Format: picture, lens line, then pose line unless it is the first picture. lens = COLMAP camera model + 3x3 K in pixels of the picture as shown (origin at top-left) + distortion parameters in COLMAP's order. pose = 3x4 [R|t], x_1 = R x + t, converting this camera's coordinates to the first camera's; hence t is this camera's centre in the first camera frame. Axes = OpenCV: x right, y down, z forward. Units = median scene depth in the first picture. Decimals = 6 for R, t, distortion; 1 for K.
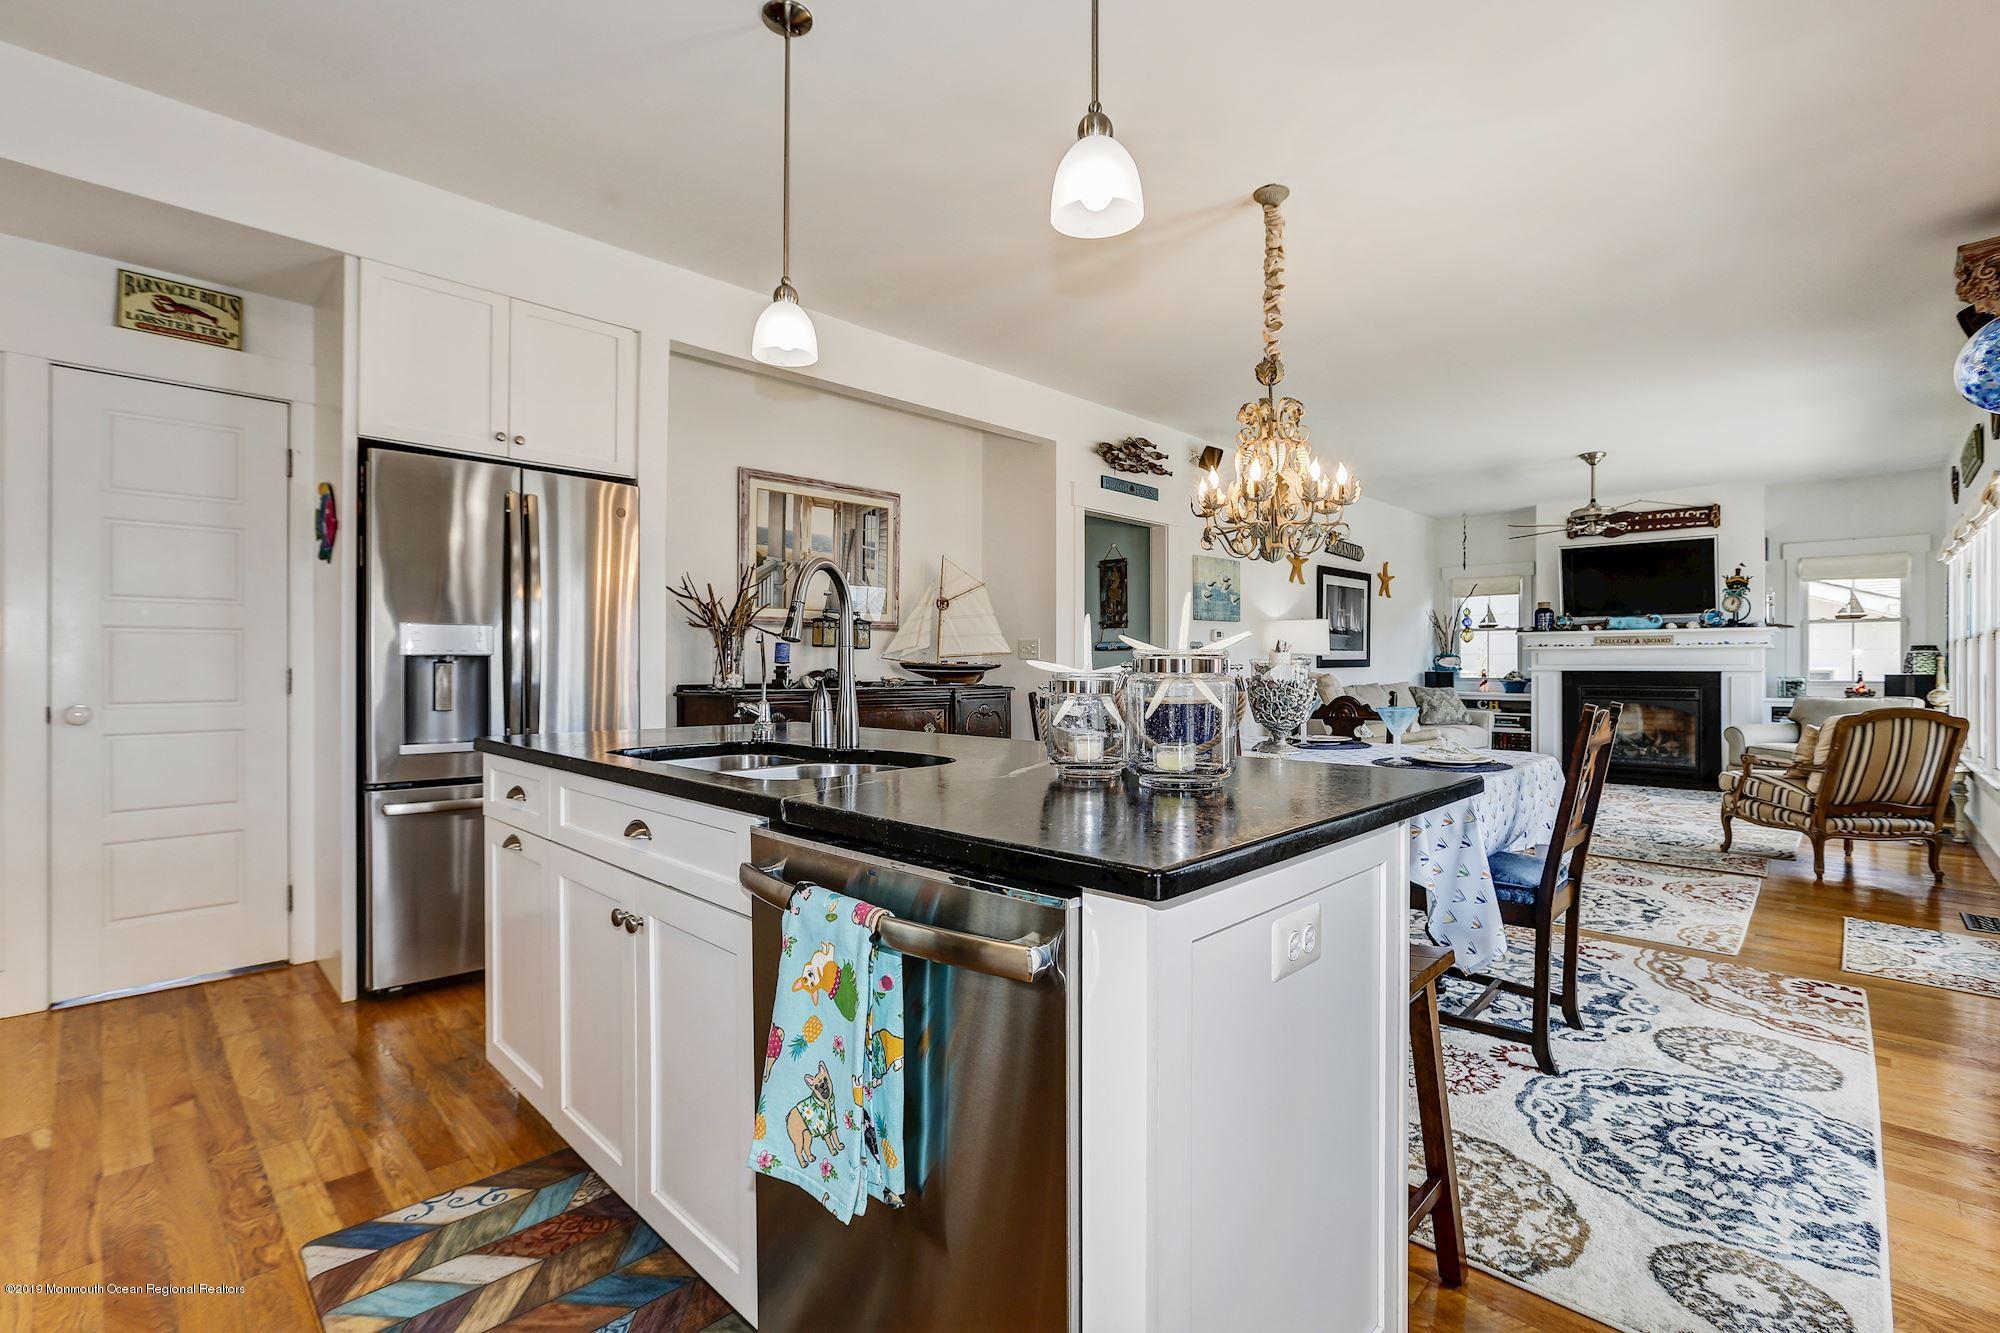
lens RADIAL K [[895.3, 0, 1045.6], [0, 895.3, 668.9], [0, 0, 1]] dist [-0.002298, 0.000264]
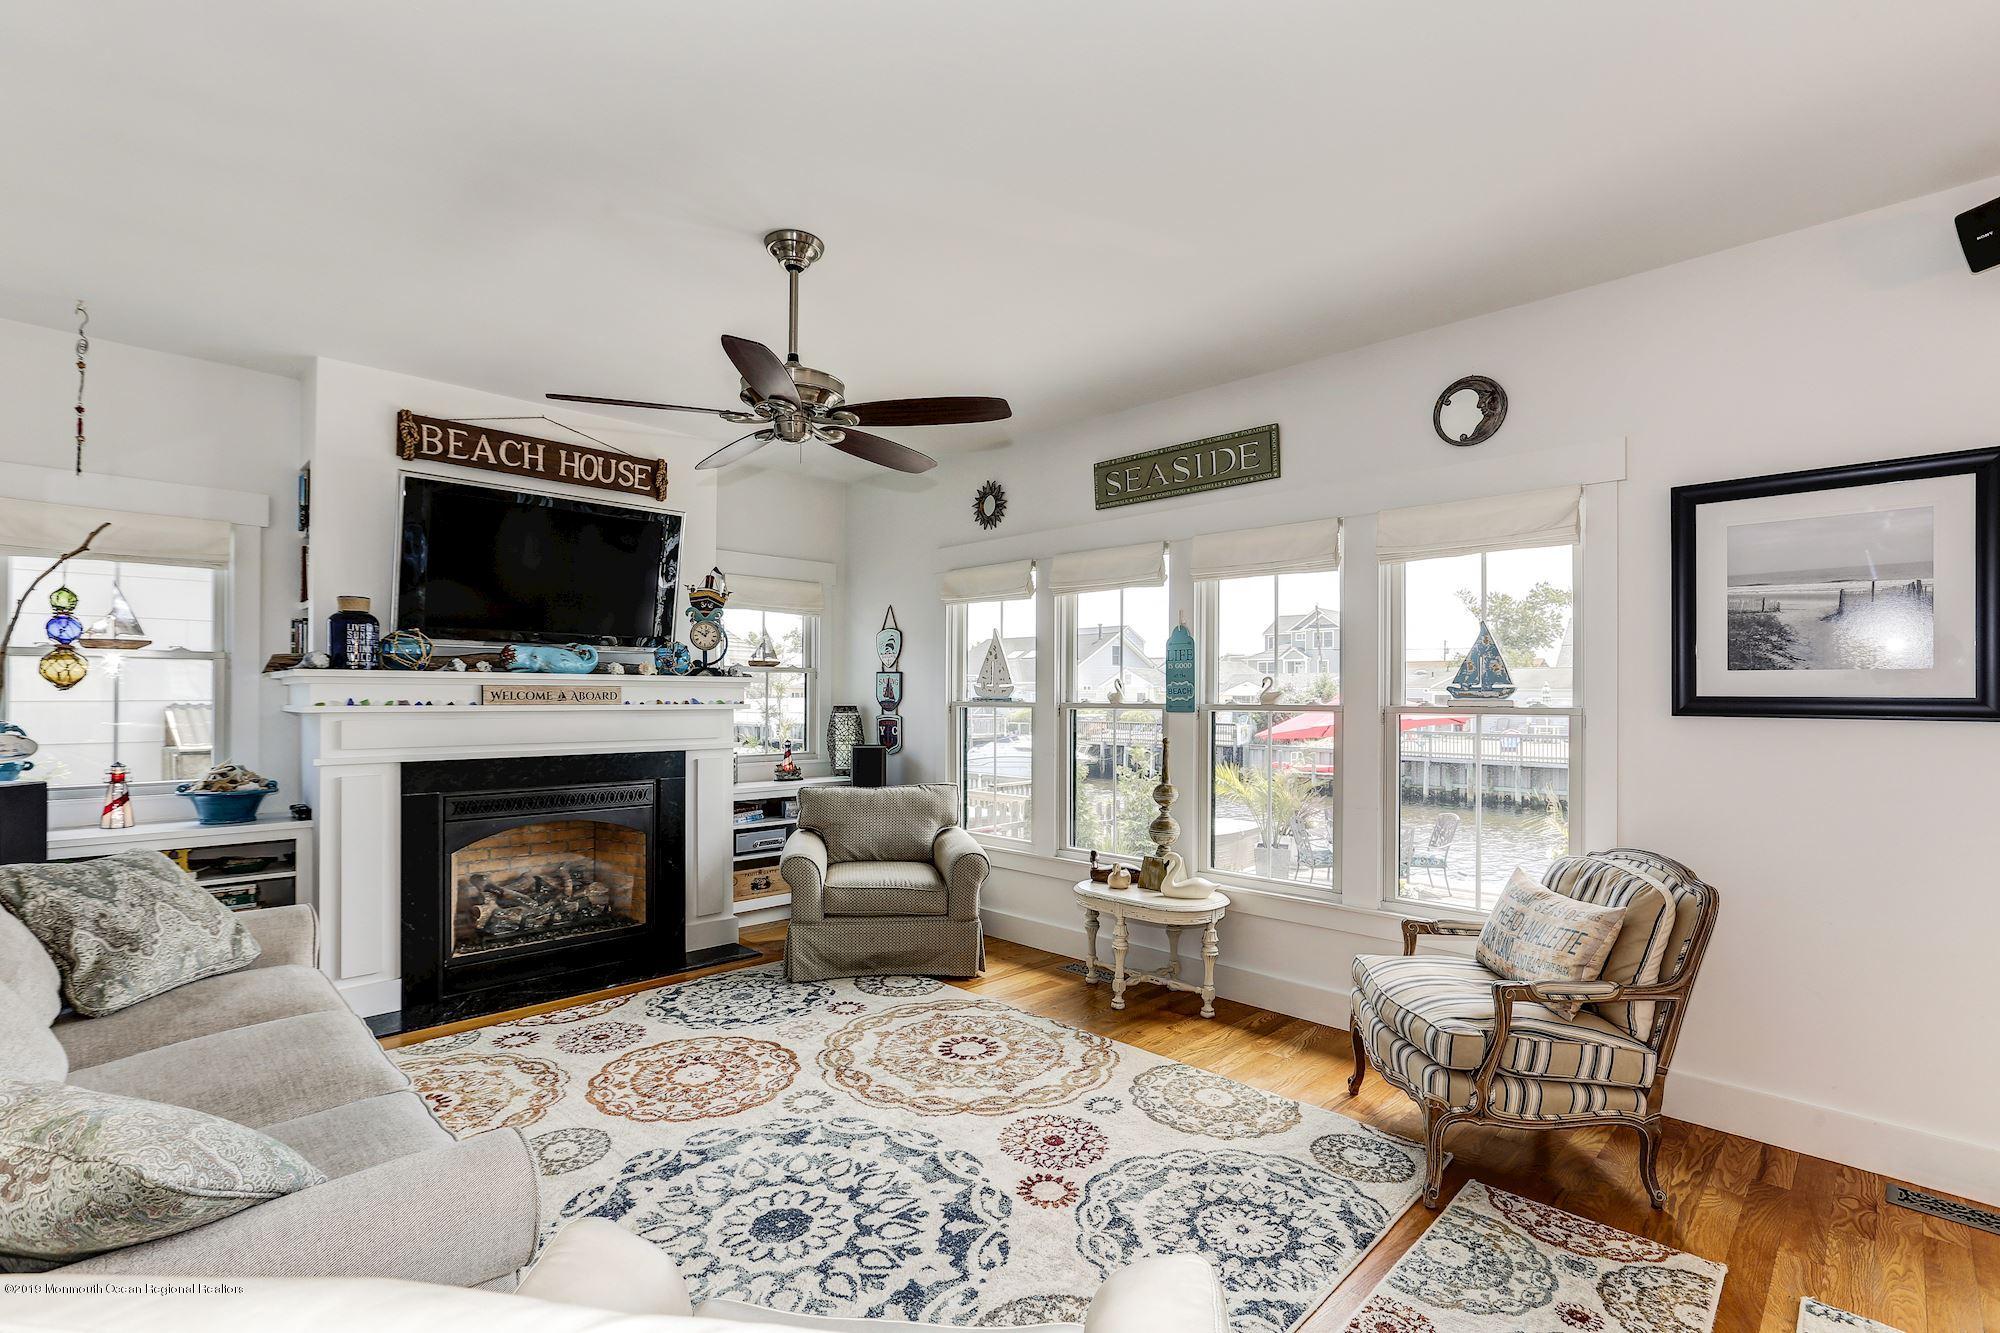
lens RADIAL K [[900.5, 0, 996.2], [0, 900.5, 694.8], [0, 0, 1]] dist [-0.051081, 0.025333]
pose [[0.056217, -0.000310, 0.998419, 0.218036], [-0.001558, 0.999999, 0.000398, -0.038483], [-0.998417, -0.001577, 0.056216, 0.869016]]
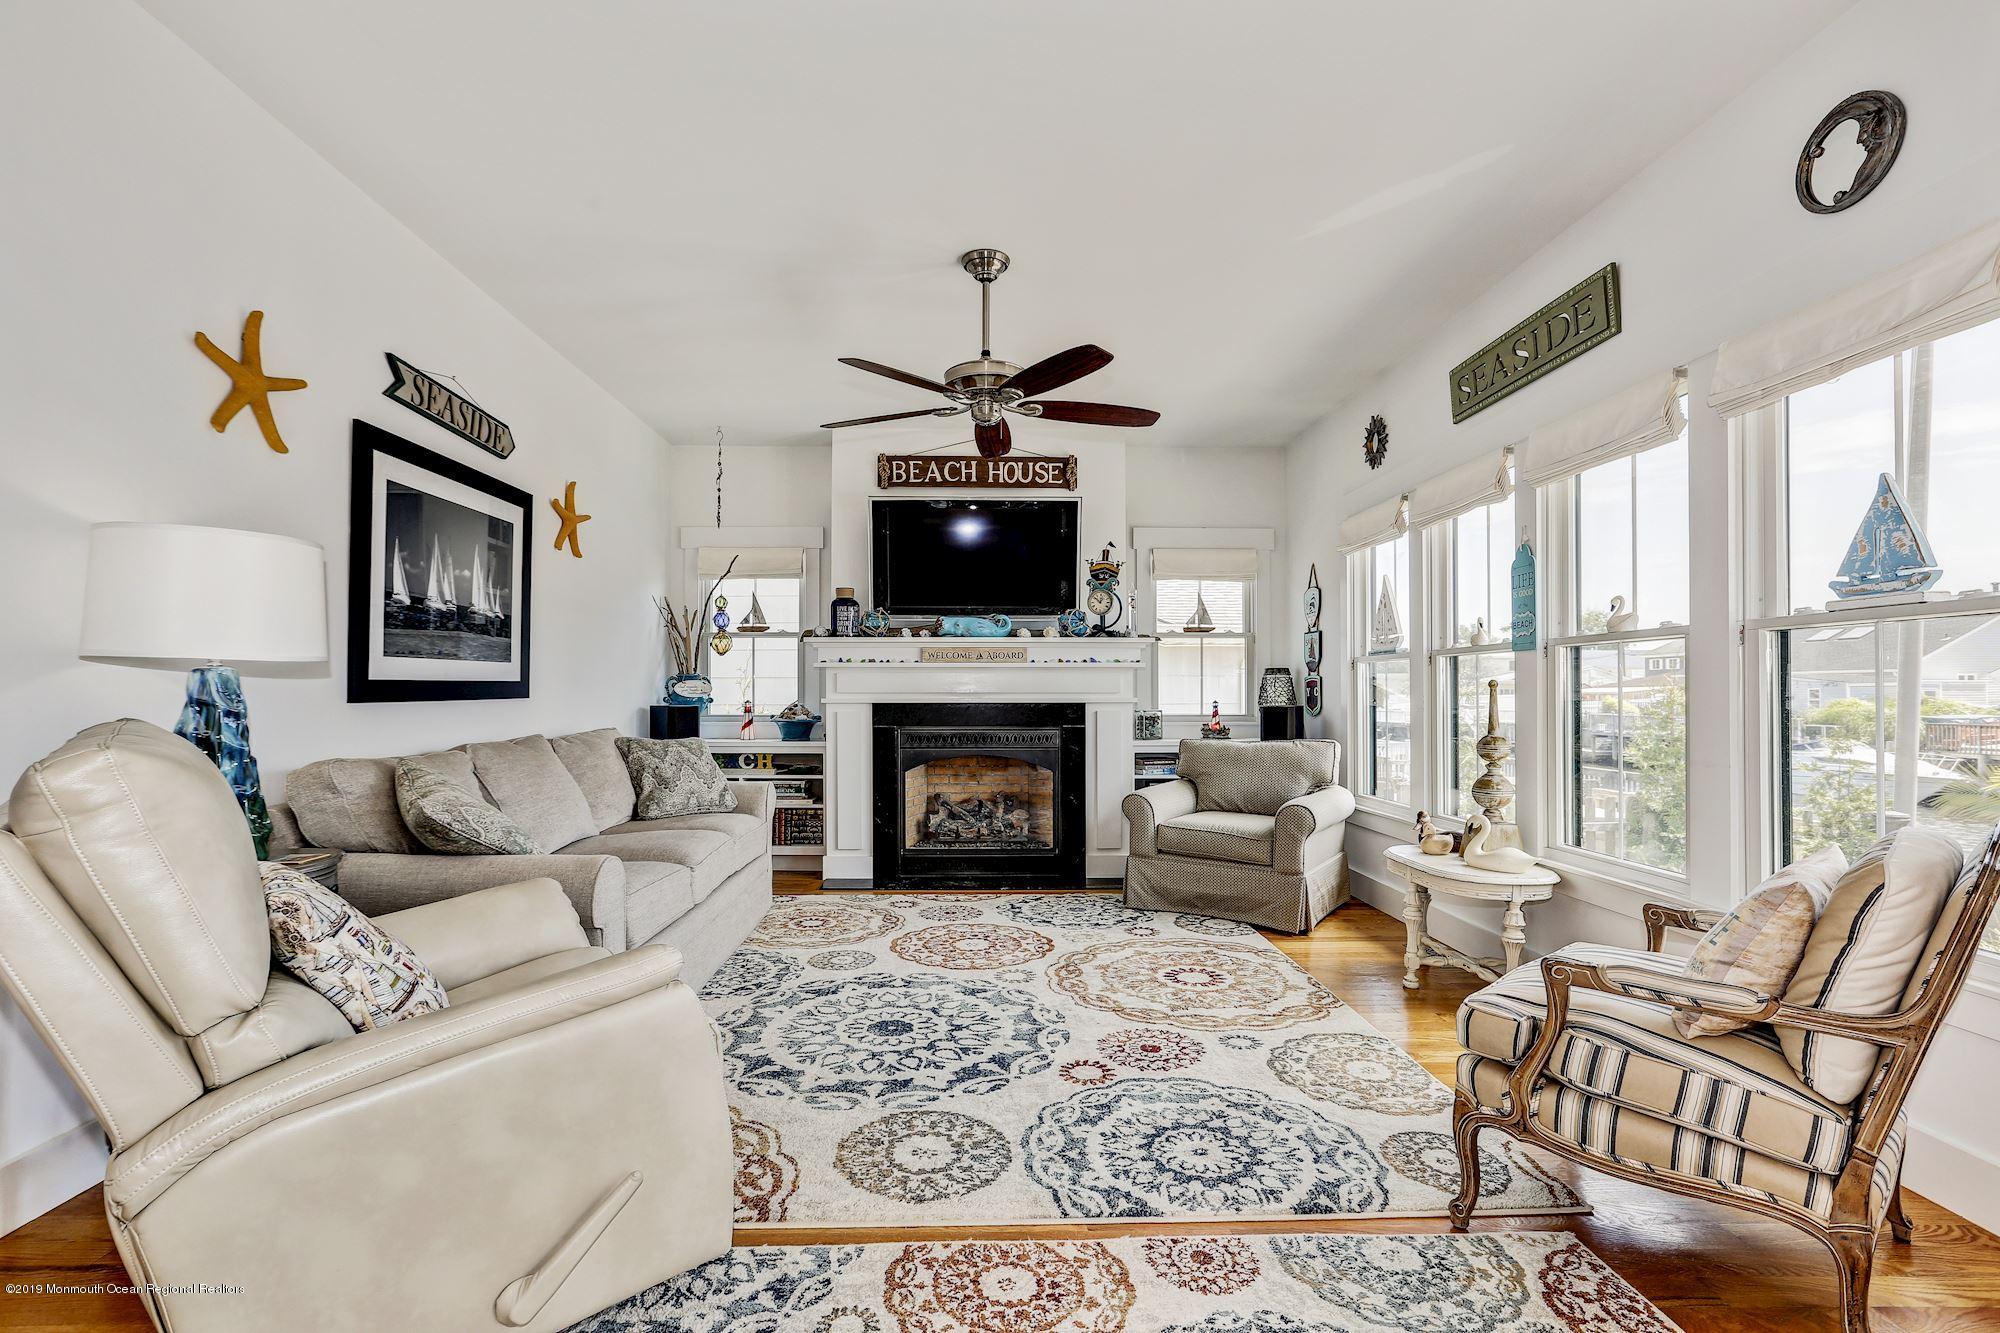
lens RADIAL K [[901.4, 0, 984.1], [0, 901.4, 693.1], [0, 0, 1]] dist [-0.061532, 0.025563]
pose [[0.733326, -0.000765, 0.679877, 0.277897], [0.002681, 0.999995, -0.001766, -0.004297], [-0.679872, 0.003118, 0.733324, 0.634219]]
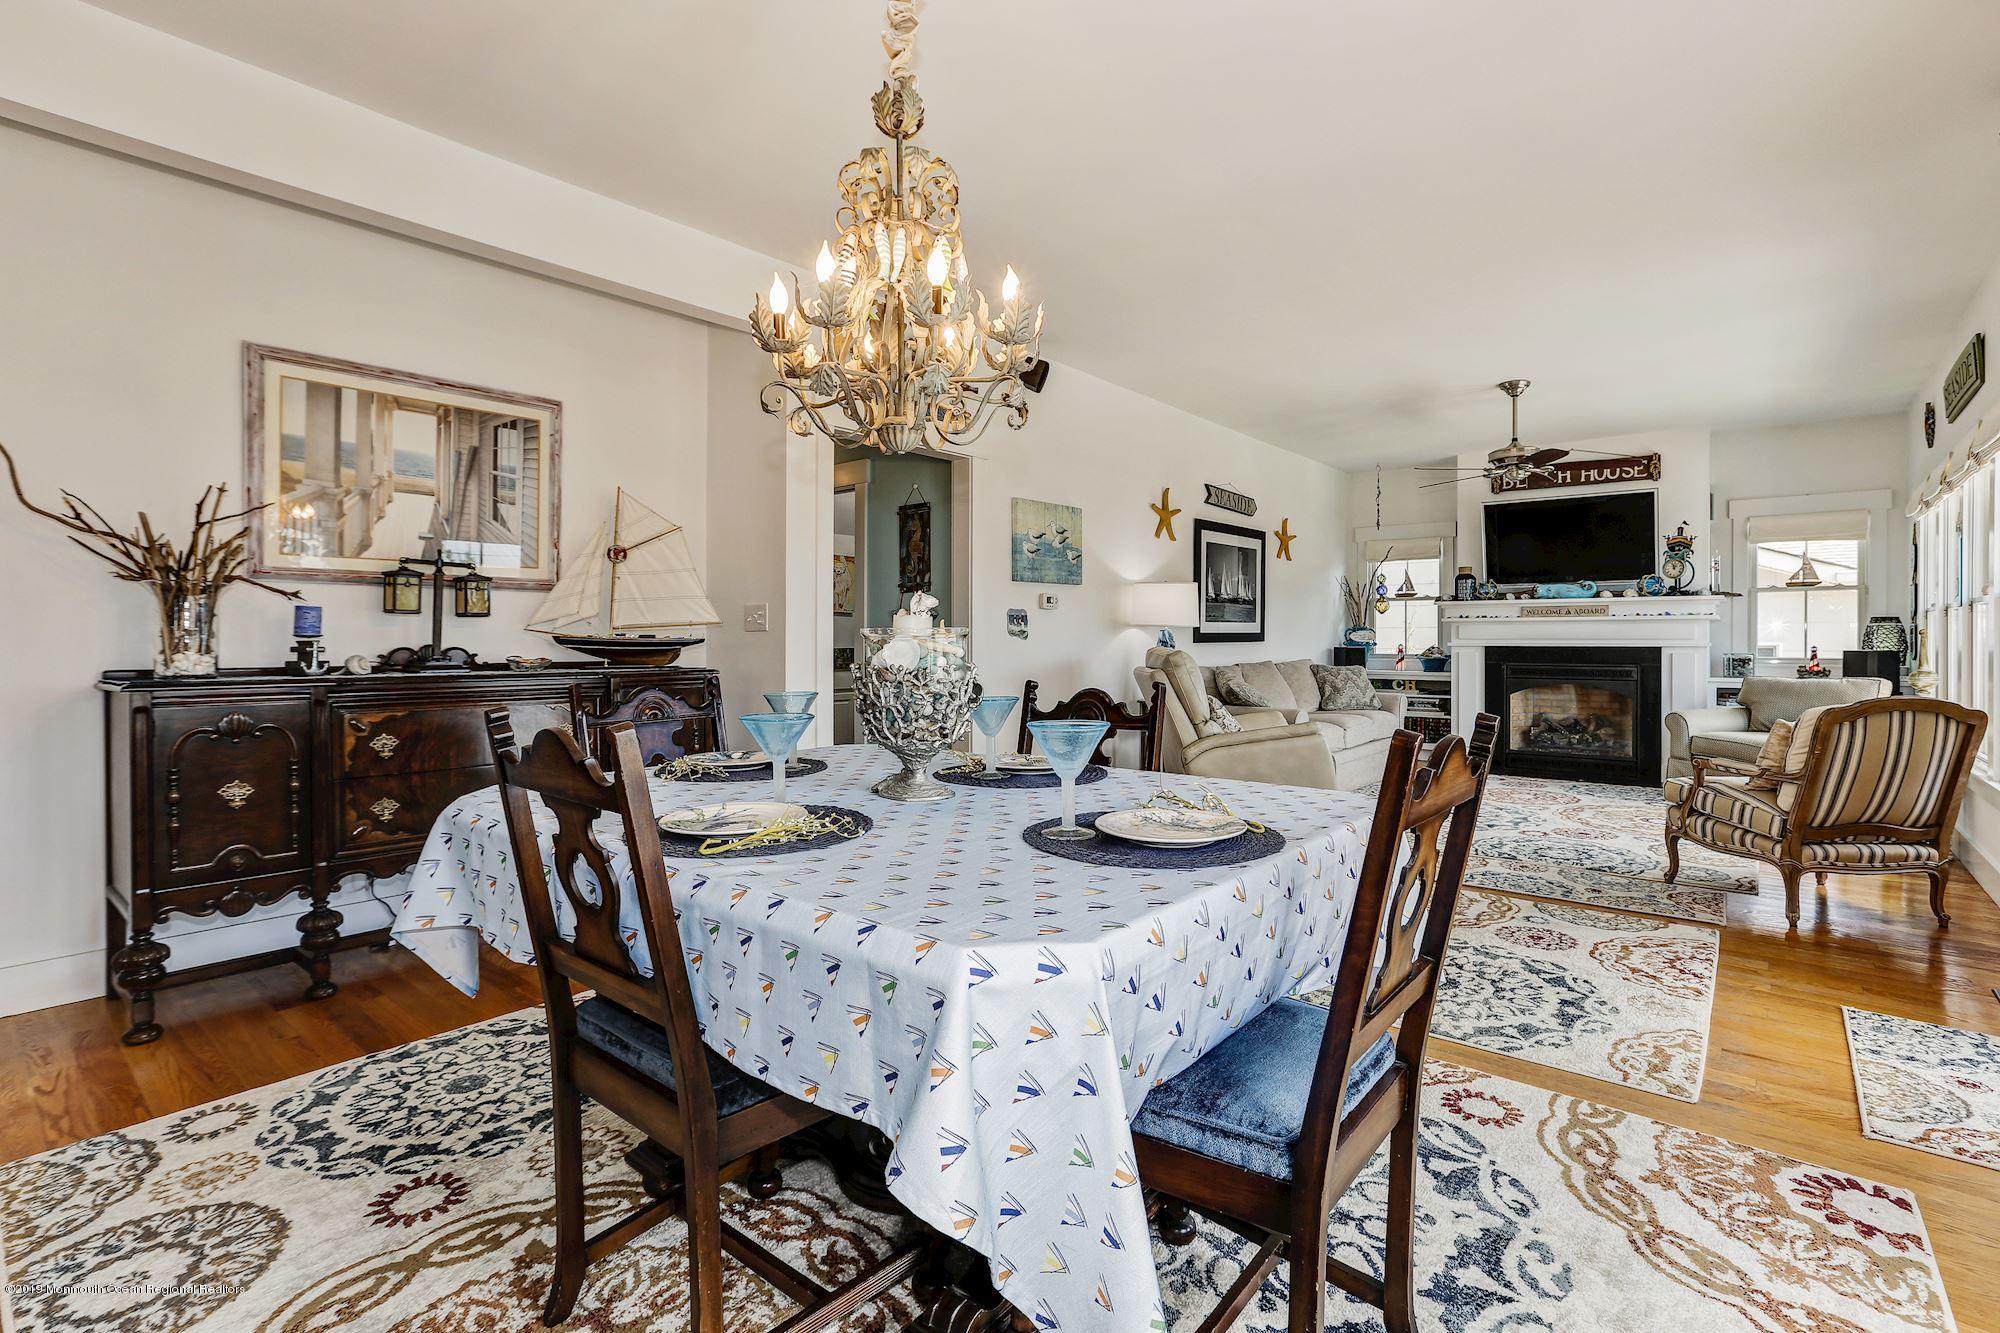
lens RADIAL K [[912.4, 0, 1031.8], [0, 912.4, 649.4], [0, 0, 1]] dist [-0.028712, 0.008186]
pose [[0.999079, -0.000468, 0.042907, 0.128670], [0.000198, 0.999980, 0.006296, -0.000510], [-0.042909, -0.006281, 0.999059, 0.181474]]
